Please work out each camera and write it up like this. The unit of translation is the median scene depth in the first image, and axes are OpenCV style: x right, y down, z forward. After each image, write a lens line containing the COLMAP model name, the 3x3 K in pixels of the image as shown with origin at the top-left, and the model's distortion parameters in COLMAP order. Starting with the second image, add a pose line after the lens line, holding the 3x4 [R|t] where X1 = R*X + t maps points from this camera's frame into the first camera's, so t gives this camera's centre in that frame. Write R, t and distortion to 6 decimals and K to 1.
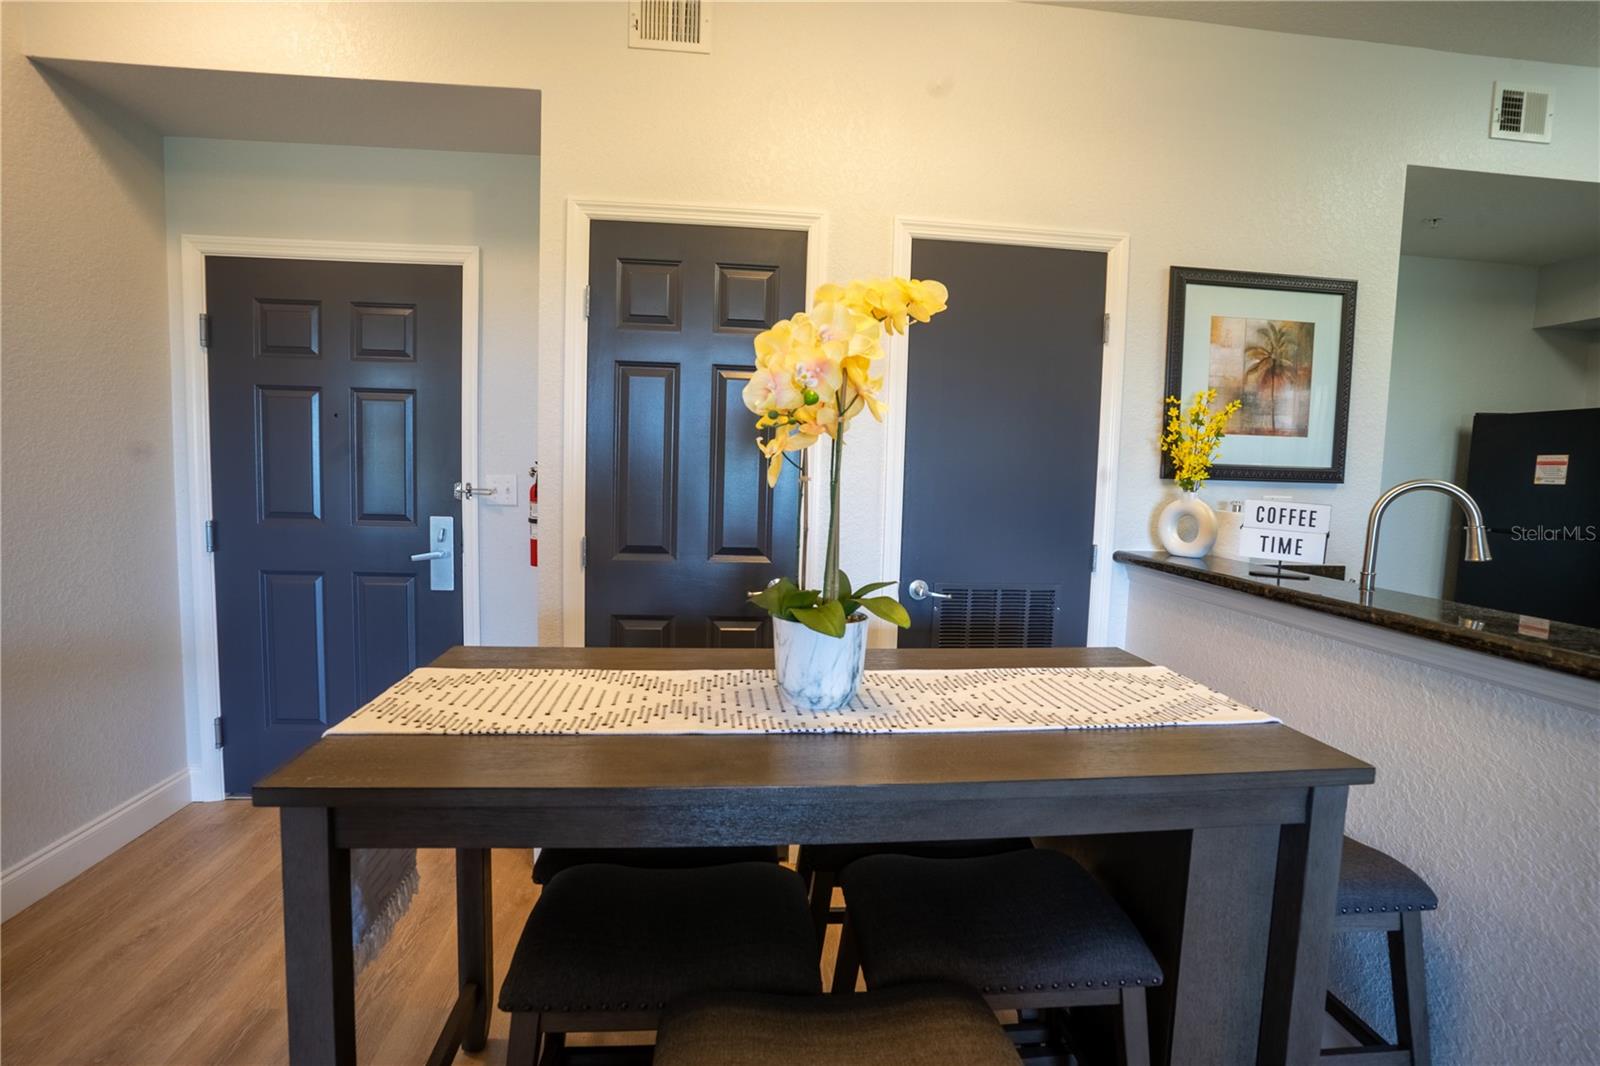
lens RADIAL K [[788.6, 0, 800.8], [0, 788.6, 538.4], [0, 0, 1]] dist [-0.061078, 0.012763]
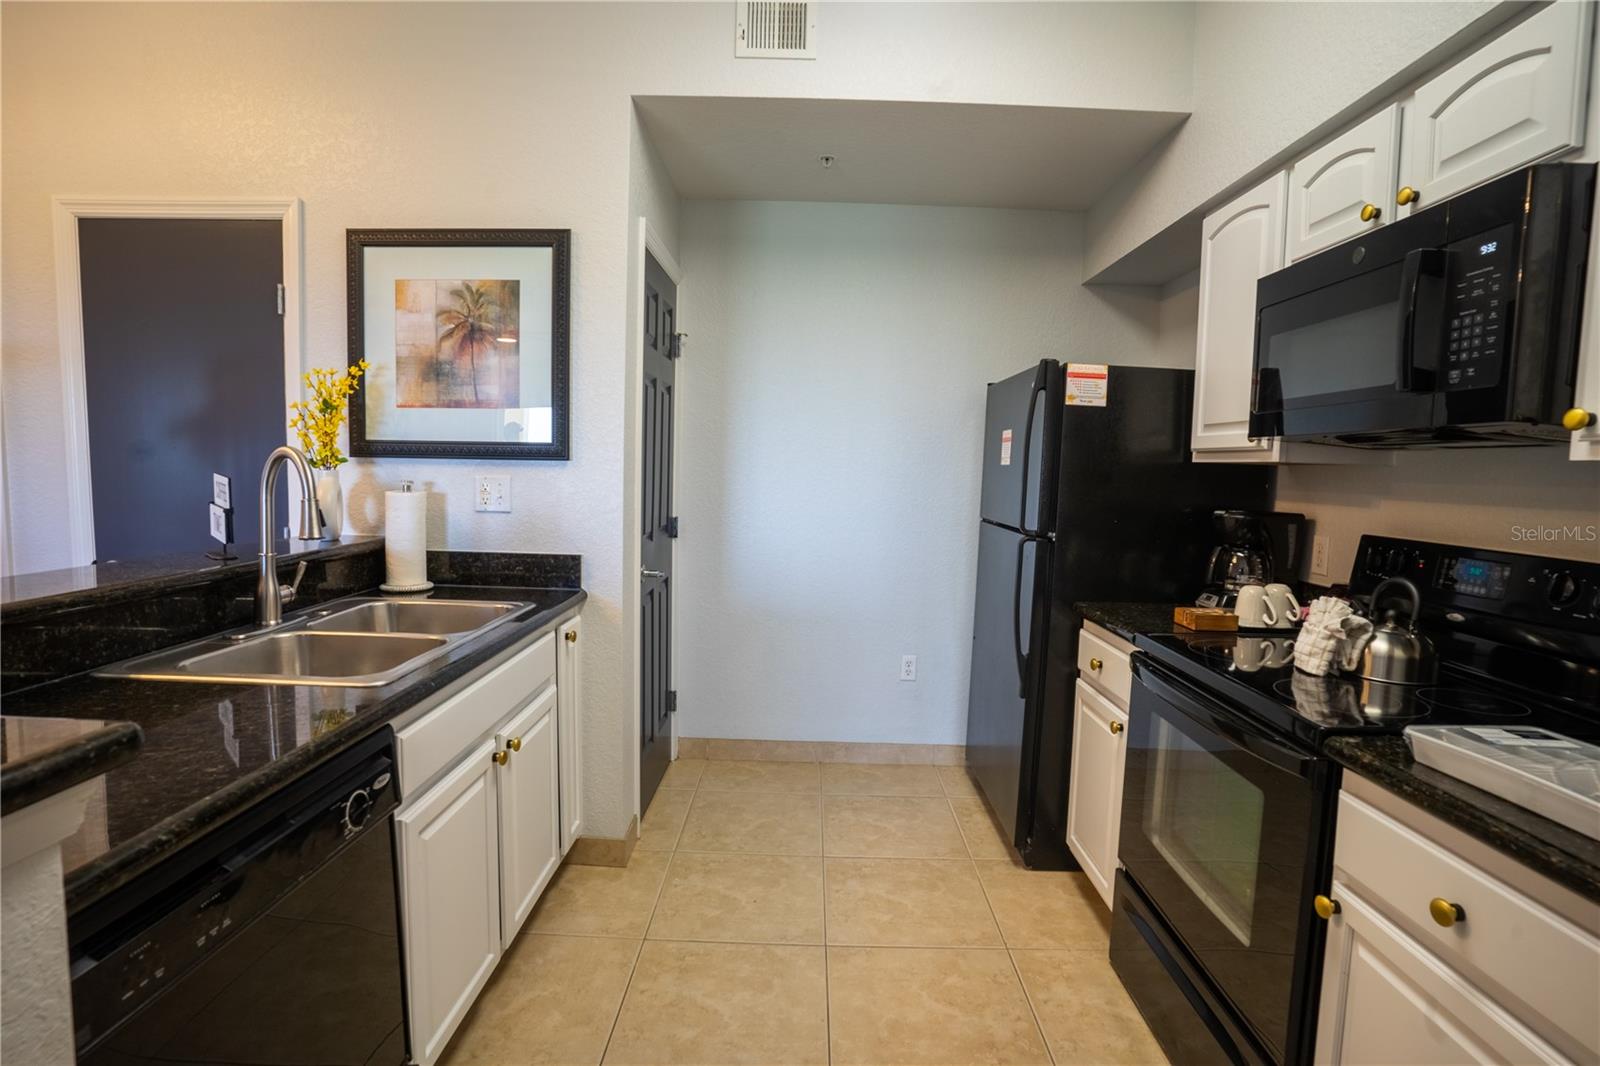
lens RADIAL K [[788.6, 0, 800.8], [0, 788.6, 538.4], [0, 0, 1]] dist [-0.061078, 0.012763]
pose [[0.992884, 0.009973, -0.118669, 1.107807], [-0.009711, 0.999949, 0.002781, 0.012979], [0.118691, -0.001609, 0.992930, 0.141931]]
